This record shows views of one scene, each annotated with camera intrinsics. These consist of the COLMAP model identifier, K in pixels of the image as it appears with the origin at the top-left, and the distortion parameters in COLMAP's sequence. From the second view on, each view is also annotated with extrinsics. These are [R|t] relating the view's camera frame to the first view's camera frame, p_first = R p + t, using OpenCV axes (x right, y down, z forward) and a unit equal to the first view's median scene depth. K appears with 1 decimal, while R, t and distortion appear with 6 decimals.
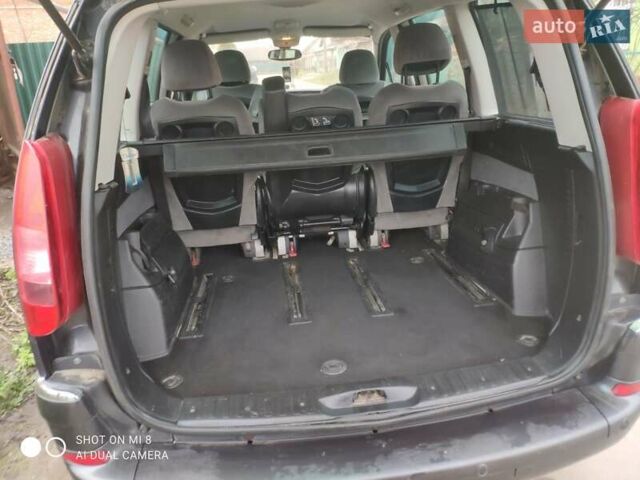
lens RADIAL K [[498.0, 0, 318.8], [0, 498.0, 239.2], [0, 0, 1]] dist [0.051288, 0.006569]
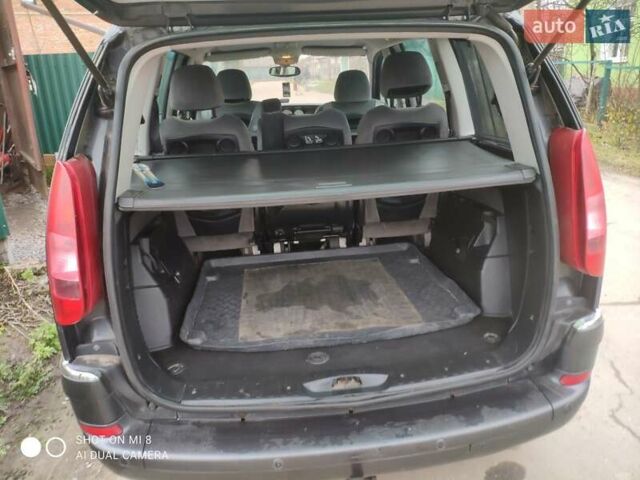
lens RADIAL K [[498.0, 0, 321.6], [0, 498.0, 240.5], [0, 0, 1]] dist [0.051288, 0.006569]
pose [[0.999919, 0.012700, 0.000858, 0.031587], [-0.012693, 0.999885, -0.008299, -0.003559], [-0.000963, 0.008288, 0.999965, -0.136105]]
